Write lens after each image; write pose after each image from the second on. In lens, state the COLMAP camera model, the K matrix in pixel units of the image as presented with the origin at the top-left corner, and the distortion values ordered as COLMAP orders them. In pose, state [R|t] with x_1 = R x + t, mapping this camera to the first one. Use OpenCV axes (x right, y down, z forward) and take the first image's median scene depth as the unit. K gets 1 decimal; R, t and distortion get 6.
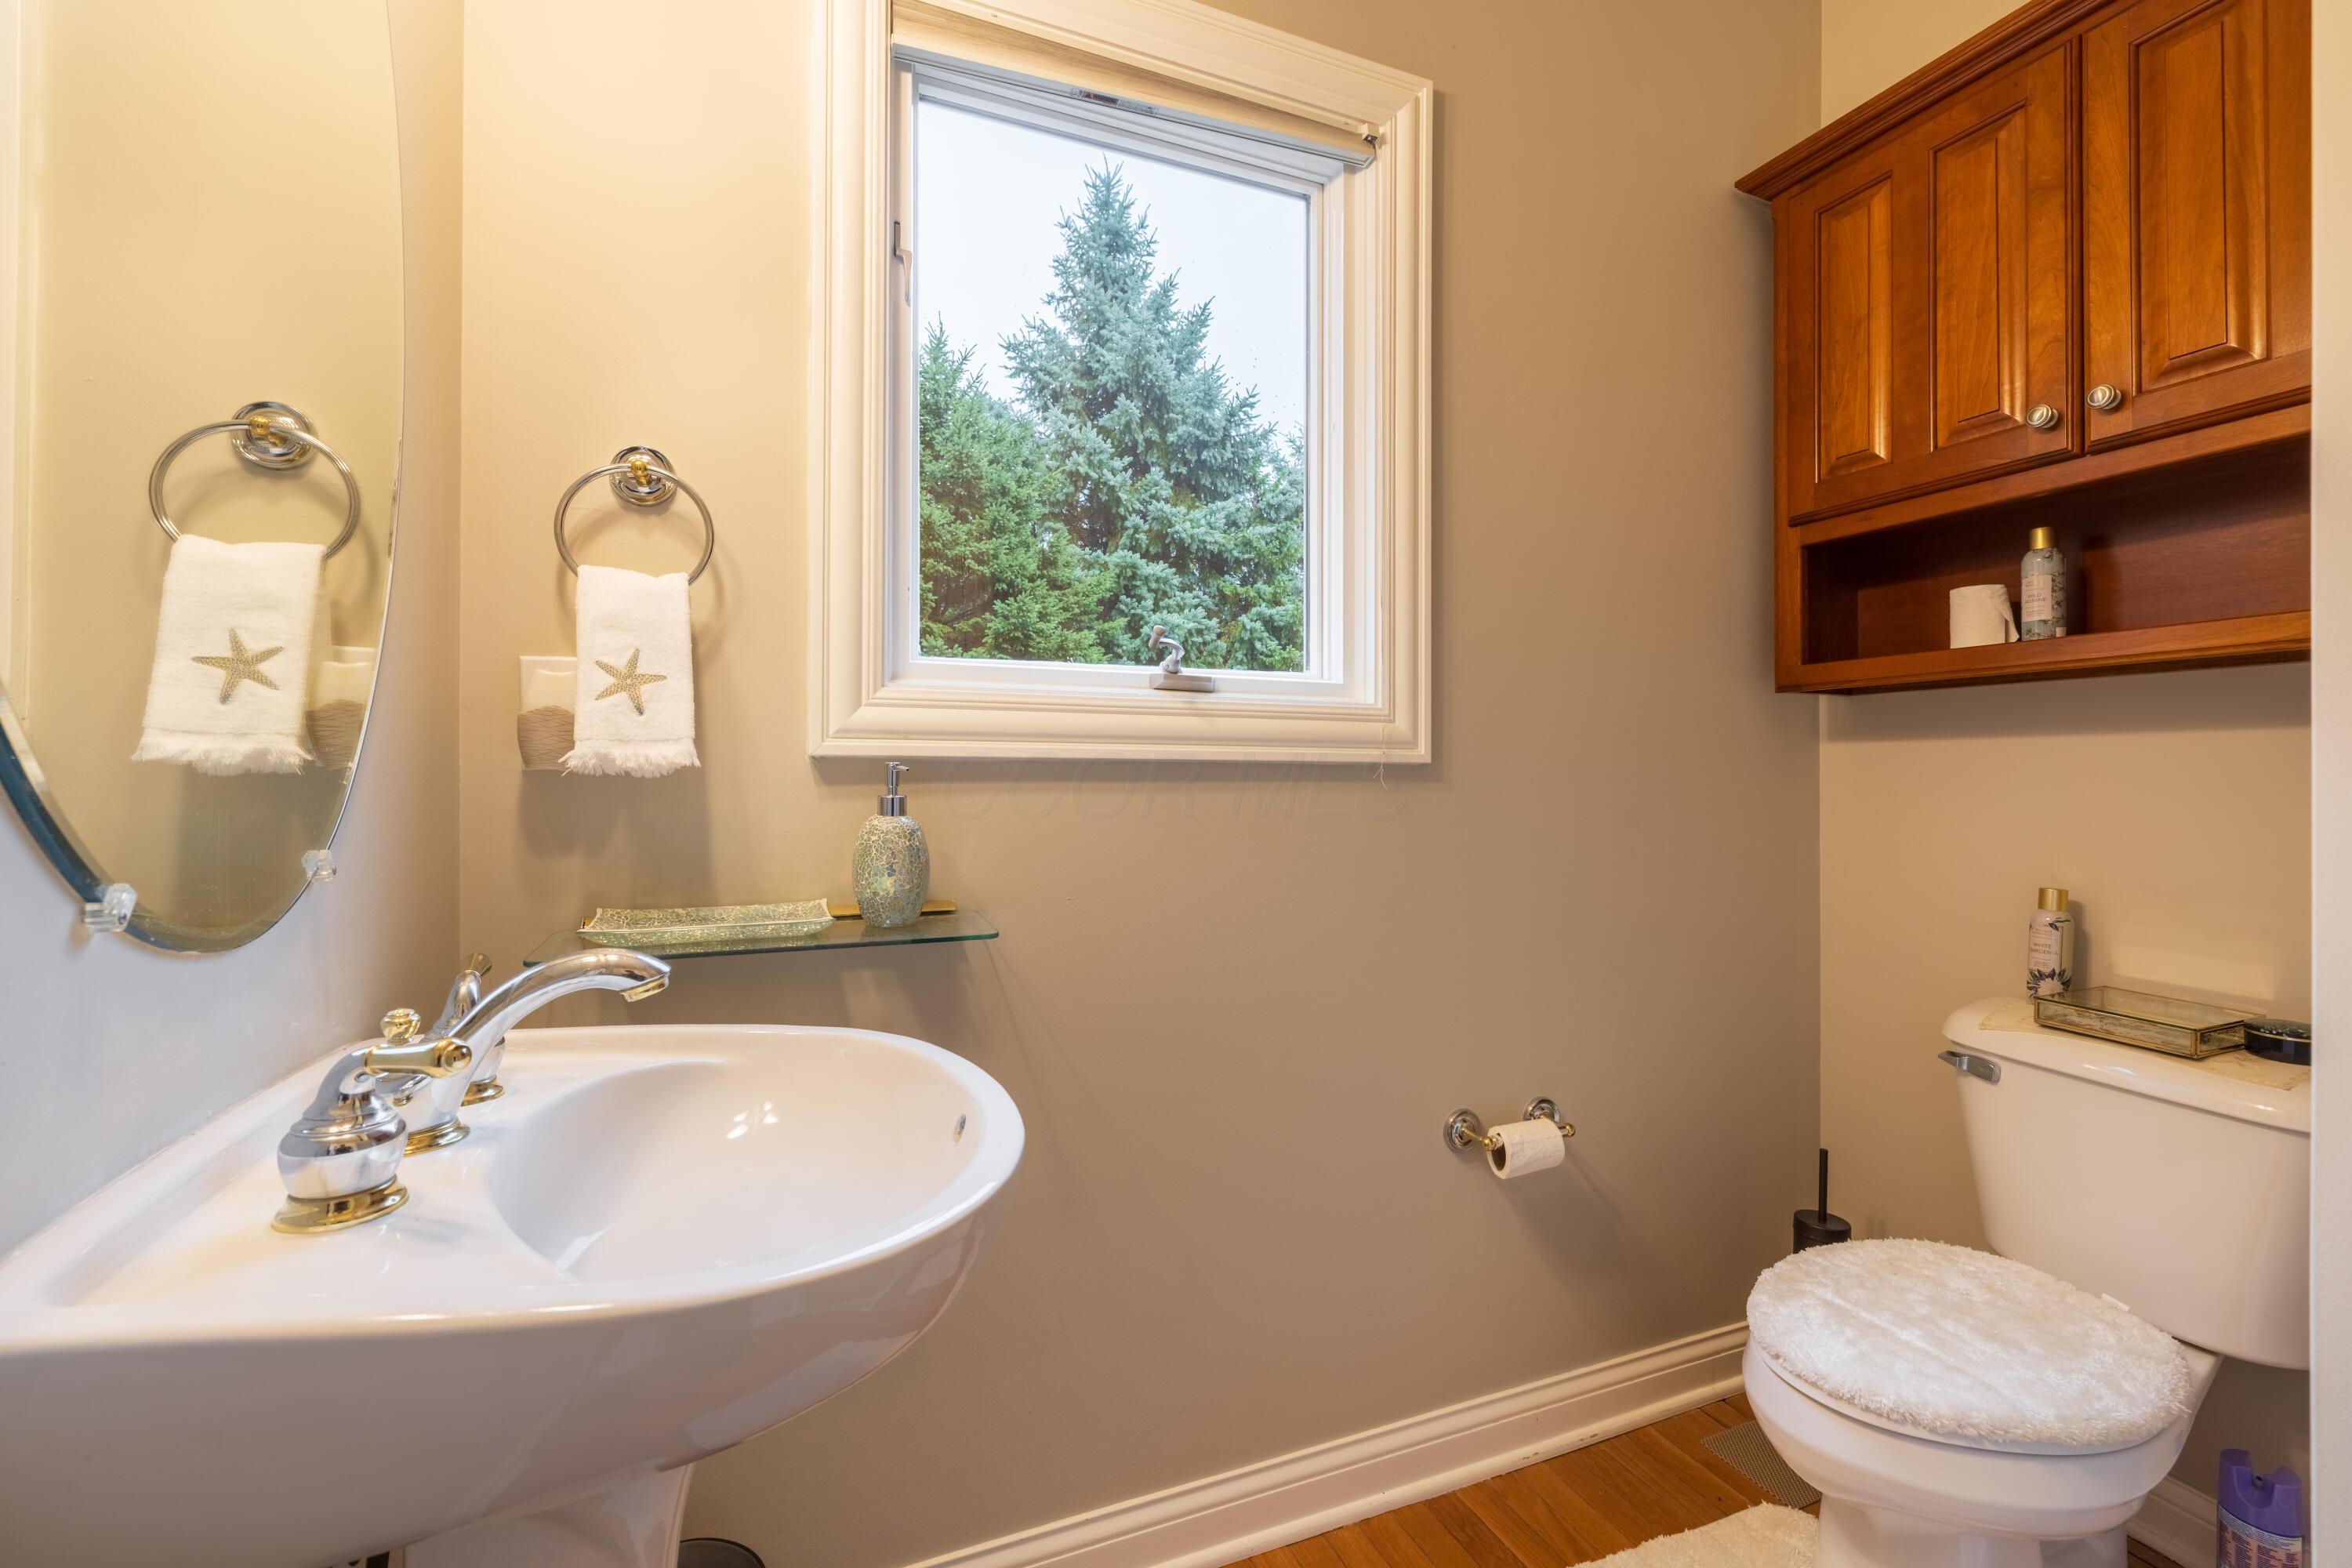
lens RADIAL K [[983.2, 0, 1172.3], [0, 983.2, 777.3], [0, 0, 1]] dist [0.001826, 0.000410]
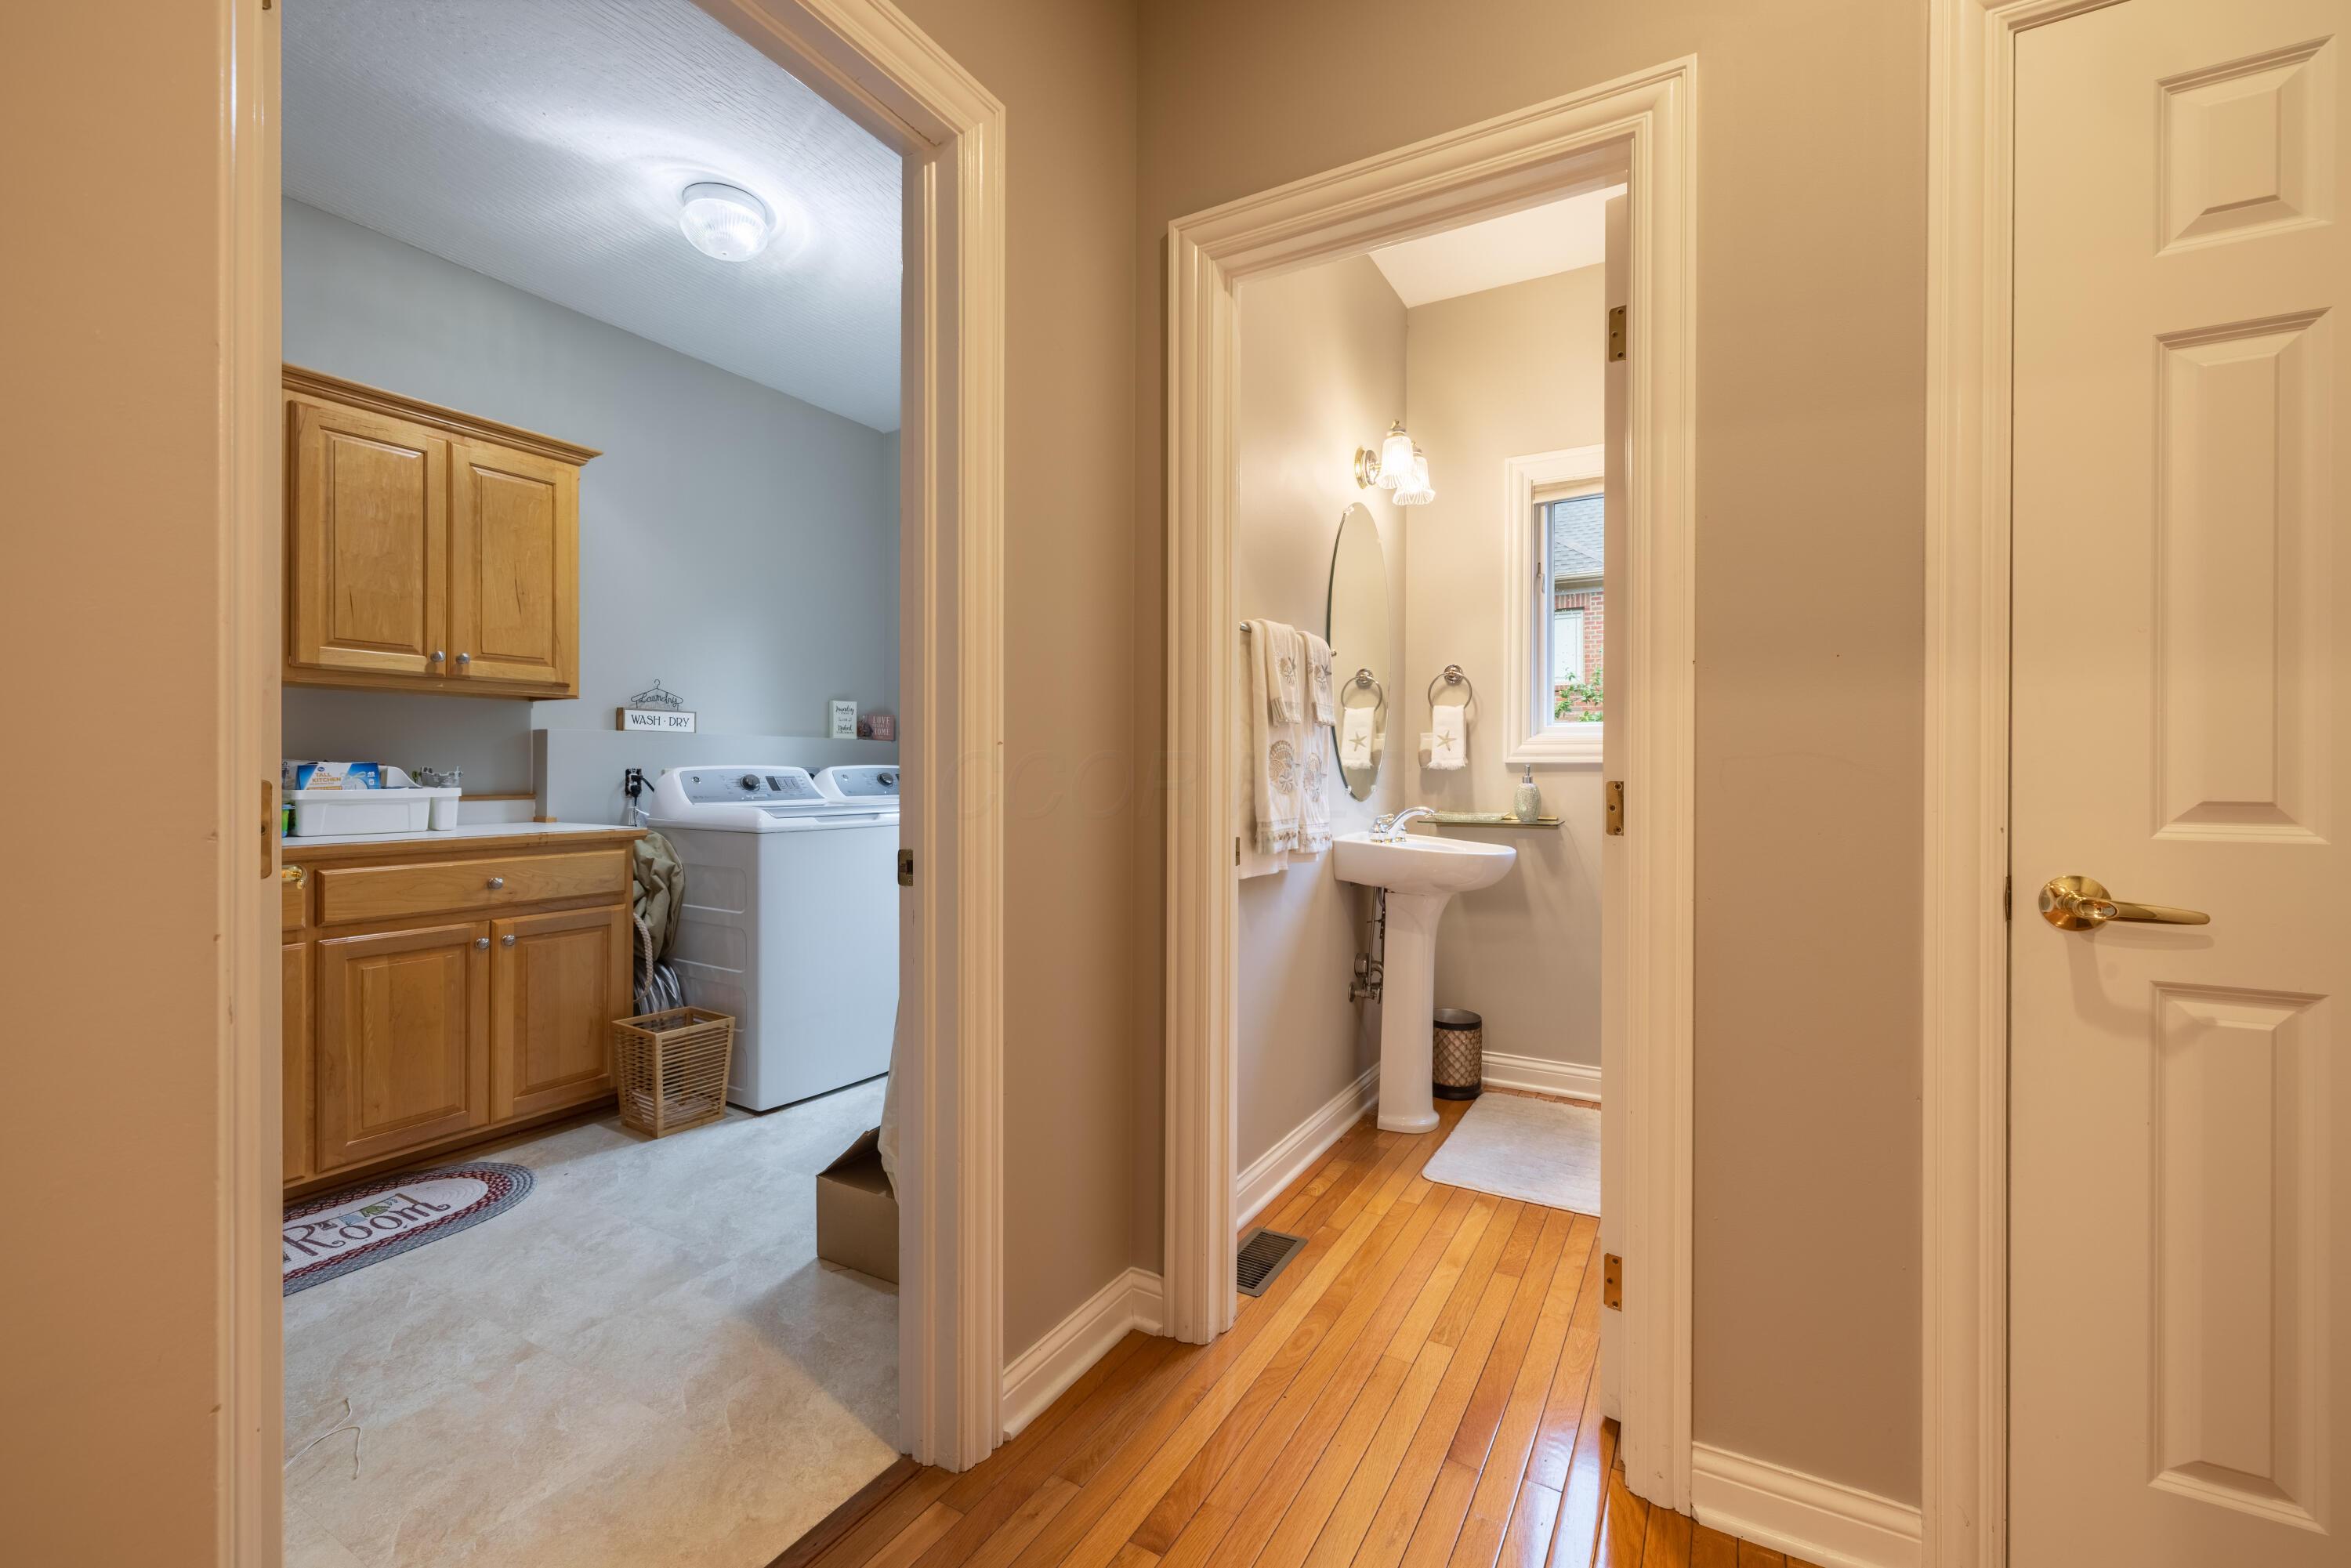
lens RADIAL K [[982.8, 0, 1167.7], [0, 982.8, 775.6], [0, 0, 1]] dist [0.001826, 0.000410]
pose [[0.604597, 0.005815, -0.796510, 1.480829], [-0.001492, 0.999980, 0.006168, -0.000090], [0.796530, -0.002540, 0.604594, -1.701678]]
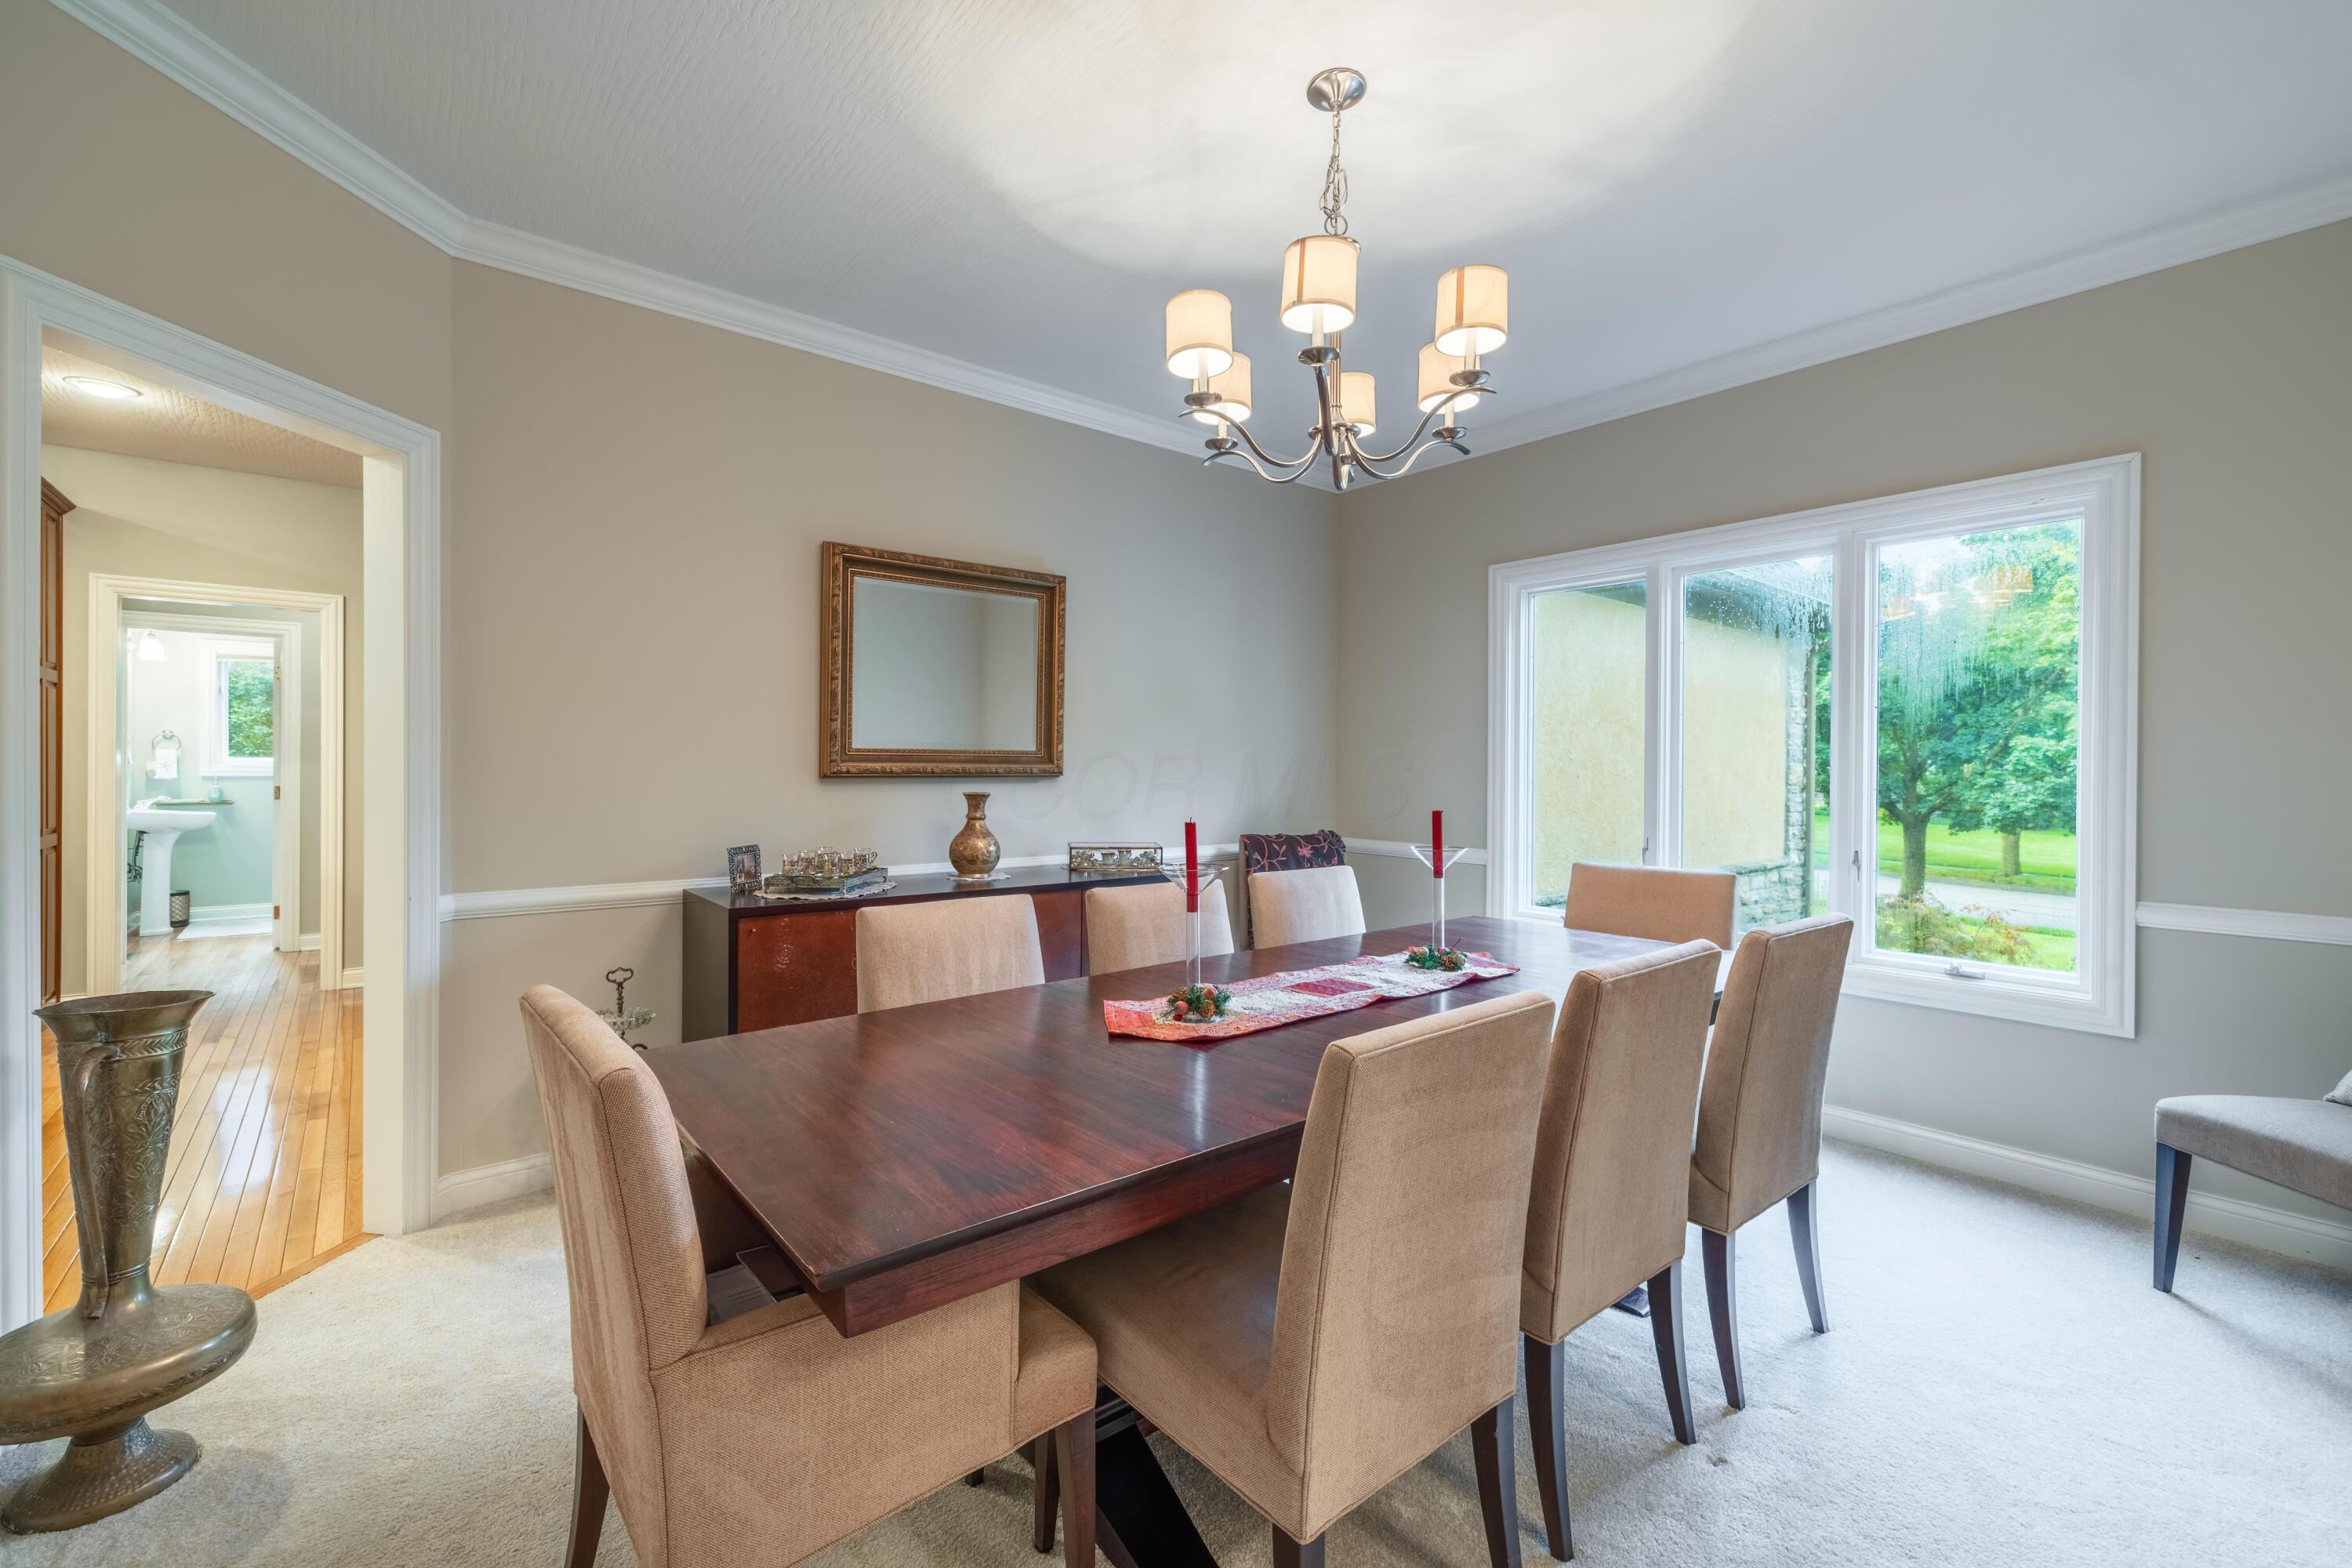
lens RADIAL K [[983.2, 0, 1170.6], [0, 983.2, 775.2], [0, 0, 1]] dist [0.001826, 0.000410]
pose [[0.951228, -0.002449, 0.308480, 4.063561], [0.000926, 0.999987, 0.005084, -0.058002], [-0.308489, -0.004551, 0.951217, -7.828171]]
